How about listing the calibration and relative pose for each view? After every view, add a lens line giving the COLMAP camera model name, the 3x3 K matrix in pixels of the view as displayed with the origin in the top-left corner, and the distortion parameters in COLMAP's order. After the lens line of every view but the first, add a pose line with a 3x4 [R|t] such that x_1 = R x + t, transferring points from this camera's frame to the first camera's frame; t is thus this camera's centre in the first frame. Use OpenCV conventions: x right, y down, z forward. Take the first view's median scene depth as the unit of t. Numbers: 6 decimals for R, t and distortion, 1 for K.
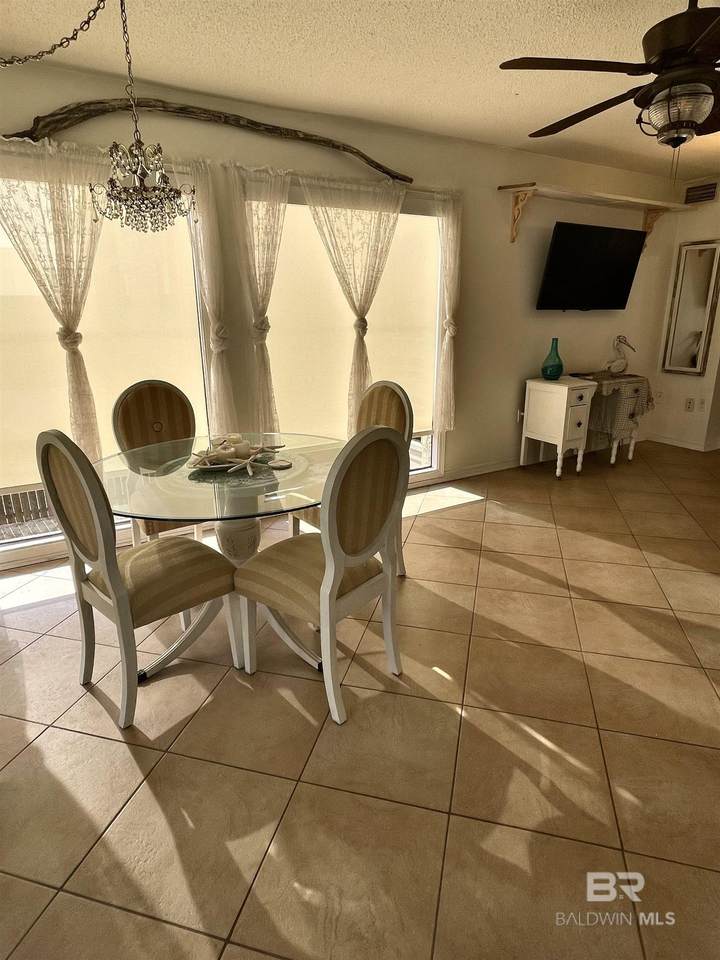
lens RADIAL K [[536.1, 0, 360.0], [0, 536.1, 480.0], [0, 0, 1]] dist [-0.003414, -0.000698]
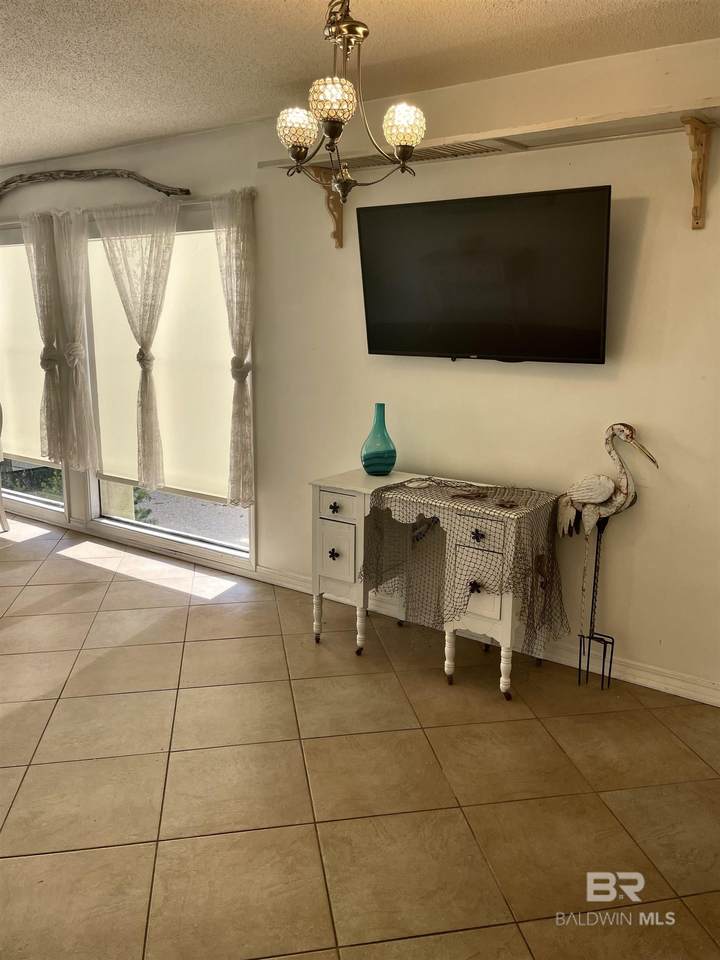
lens RADIAL K [[752.9, 0, 360.0], [0, 752.9, 480.0], [0, 0, 1]] dist [0.064316, 0.000894]
pose [[0.417407, 0.189578, -0.888725, 1.313372], [-0.299653, 0.952009, 0.062340, -0.281490], [0.857893, 0.240288, 0.454183, 0.781872]]
